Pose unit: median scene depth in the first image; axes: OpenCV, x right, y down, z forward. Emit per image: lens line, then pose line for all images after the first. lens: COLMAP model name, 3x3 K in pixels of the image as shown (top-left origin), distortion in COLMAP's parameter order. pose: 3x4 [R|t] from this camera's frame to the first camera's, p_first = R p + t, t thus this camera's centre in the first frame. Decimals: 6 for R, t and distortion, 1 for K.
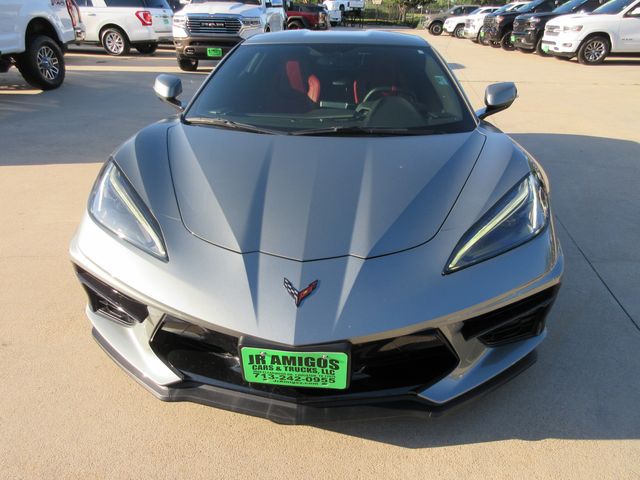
lens RADIAL K [[486.8, 0, 320.0], [0, 486.8, 240.0], [0, 0, 1]] dist [0.001352, 0.007130]
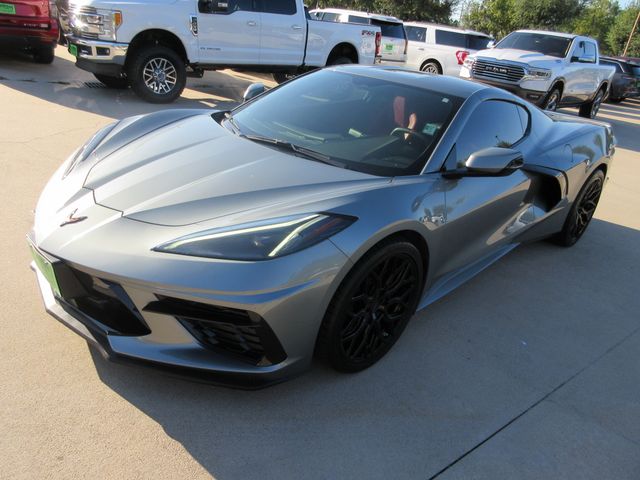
lens RADIAL K [[486.8, 0, 320.0], [0, 486.8, 240.0], [0, 0, 1]] dist [0.001352, 0.007130]
pose [[0.745885, 0.340855, -0.572253, 0.204620], [-0.384014, 0.922044, 0.048672, -0.027425], [0.544233, 0.183449, 0.818631, 0.043514]]
